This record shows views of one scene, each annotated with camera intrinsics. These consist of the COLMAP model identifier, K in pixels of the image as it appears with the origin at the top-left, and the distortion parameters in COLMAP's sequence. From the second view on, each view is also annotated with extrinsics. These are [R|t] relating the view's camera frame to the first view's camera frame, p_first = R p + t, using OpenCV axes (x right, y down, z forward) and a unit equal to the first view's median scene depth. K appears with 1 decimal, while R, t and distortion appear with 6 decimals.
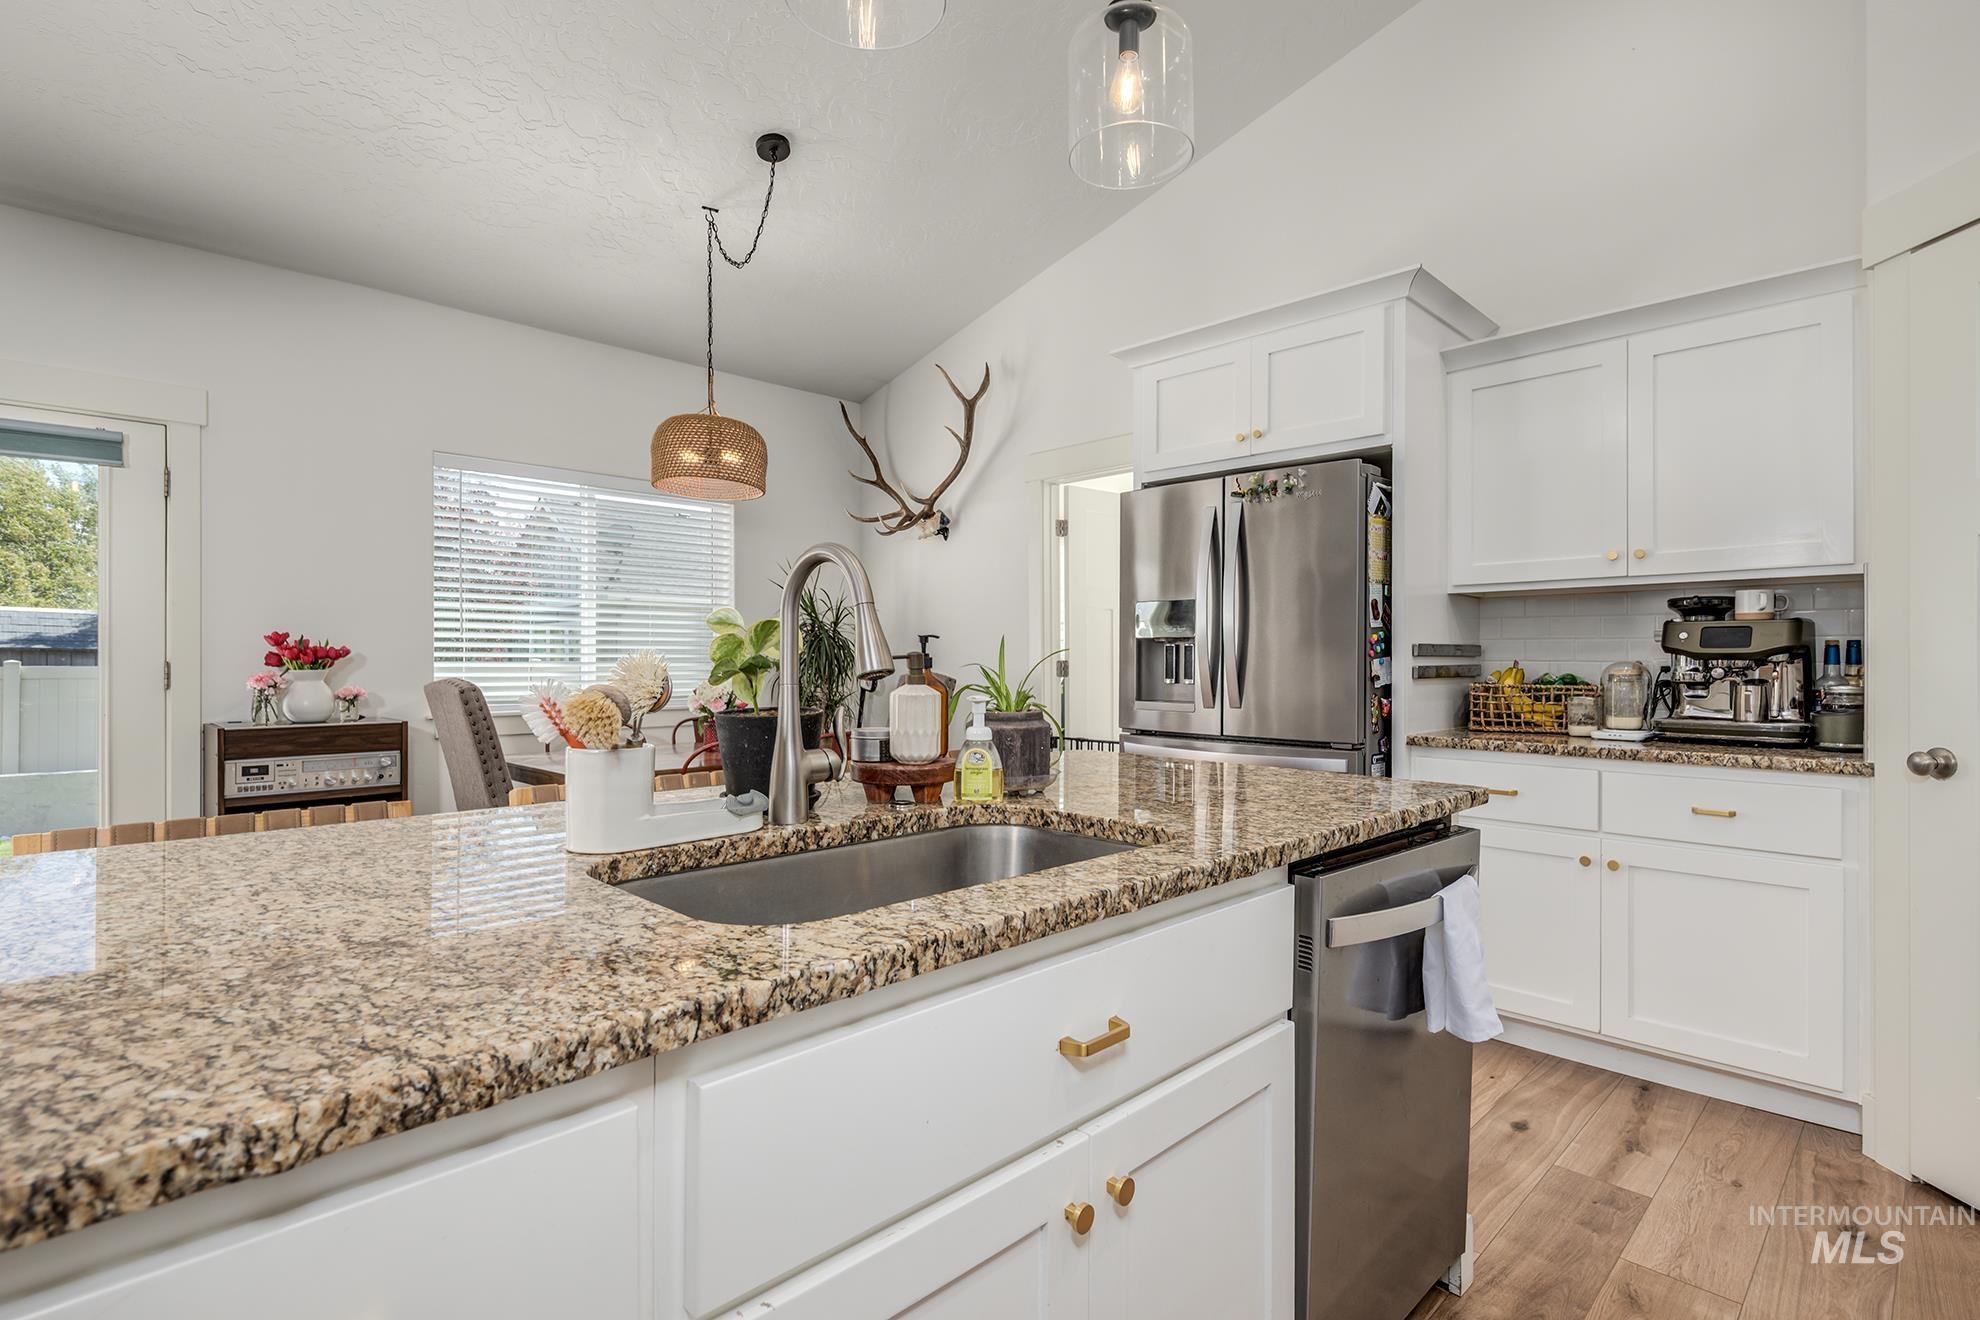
lens RADIAL K [[964.0, 0, 988.1], [0, 964.0, 662.8], [0, 0, 1]] dist [0.004763, -0.000402]
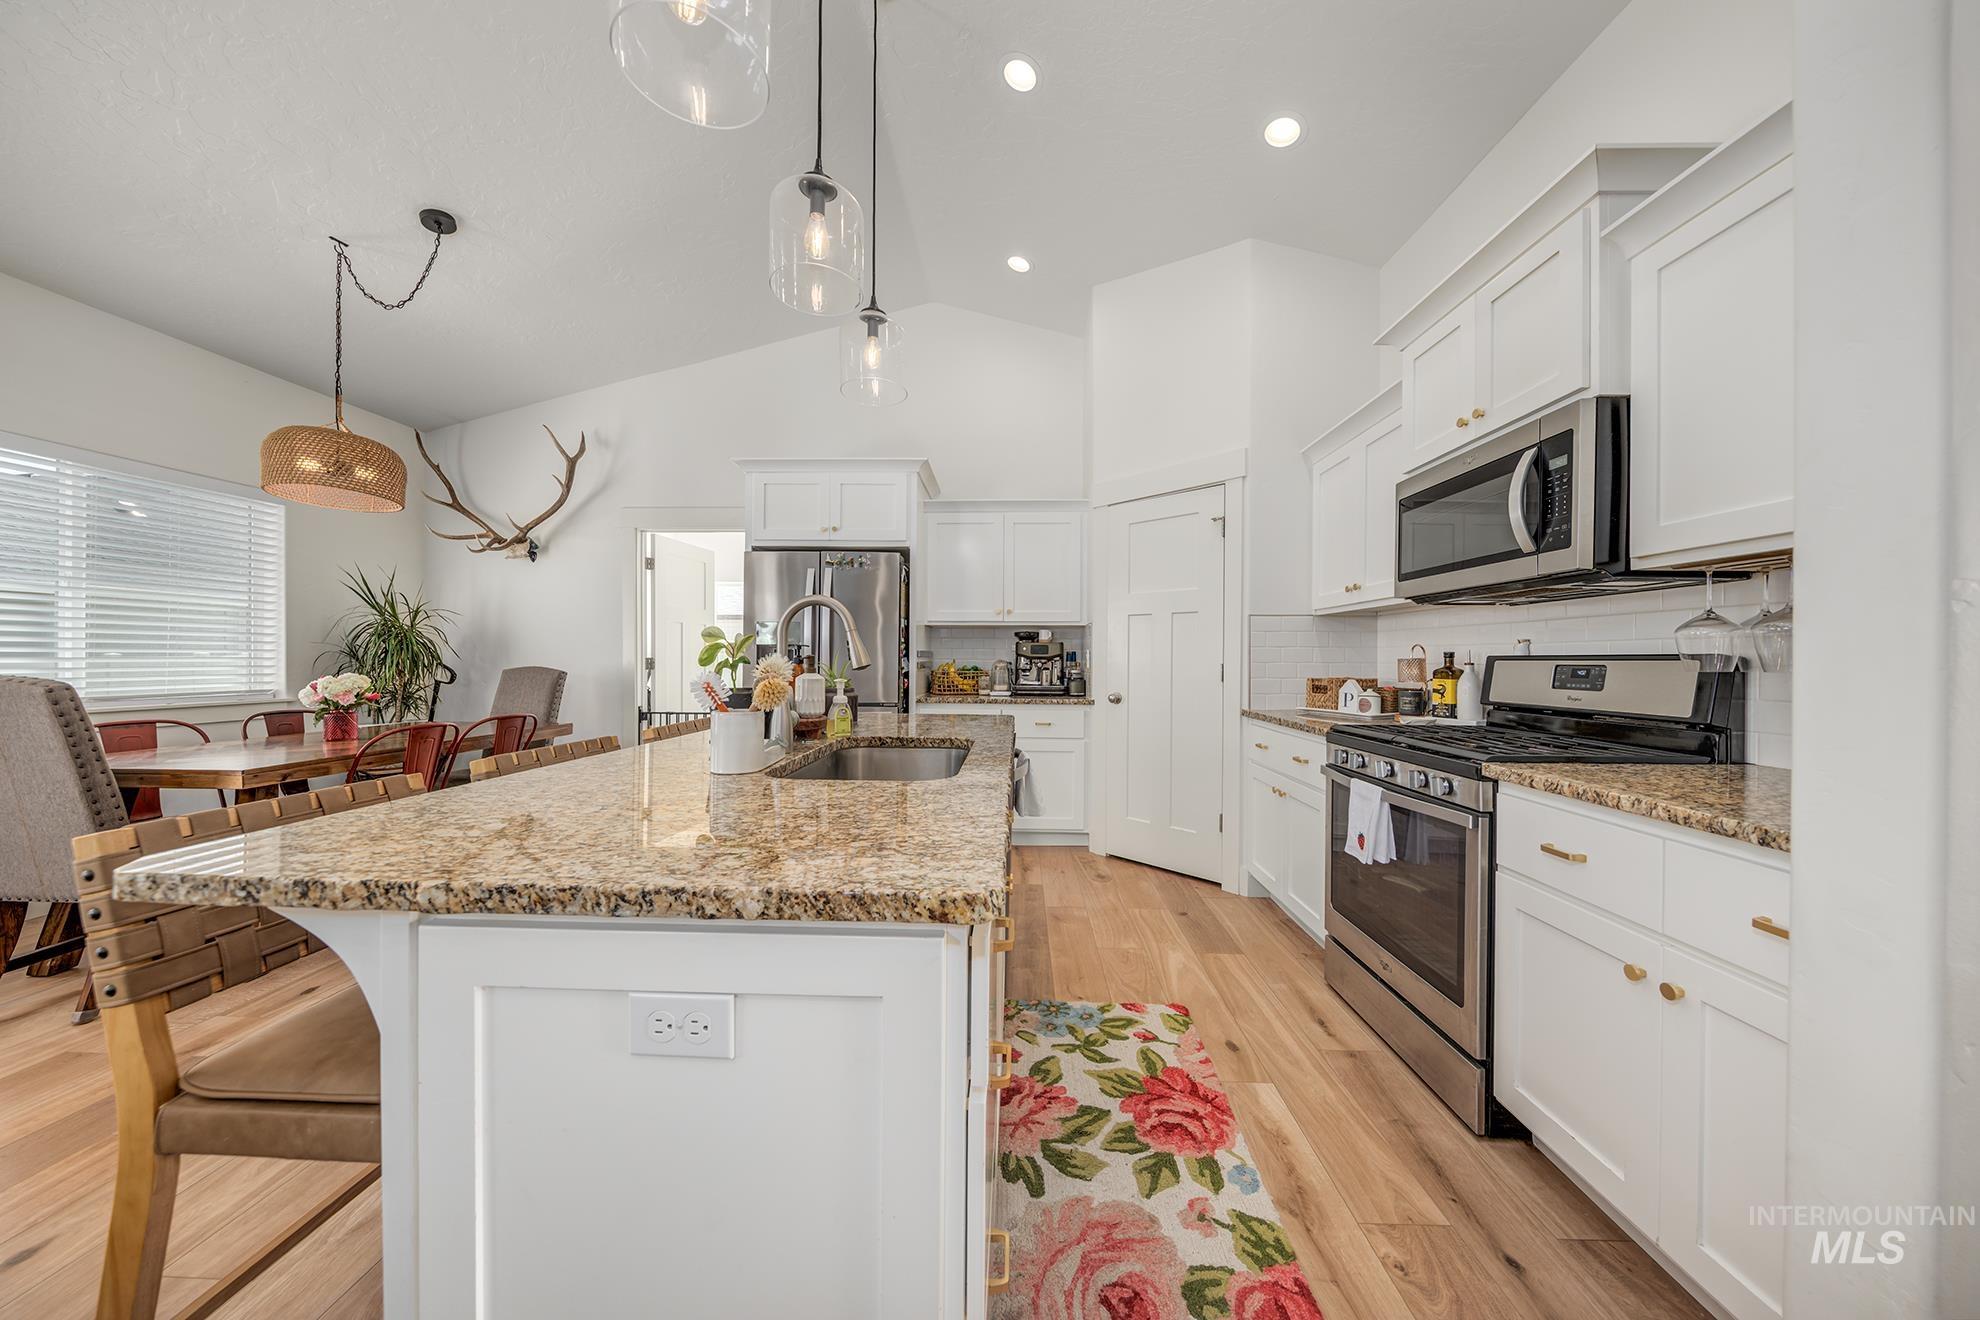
lens RADIAL K [[642.2, 0, 993.6], [0, 642.2, 661.8], [0, 0, 1]] dist [0.001234, 0.000009]
pose [[0.726025, -0.000070, 0.687668, -0.338943], [-0.003225, 0.999989, 0.003507, -0.002112], [-0.687660, -0.004764, 0.726017, -0.045914]]
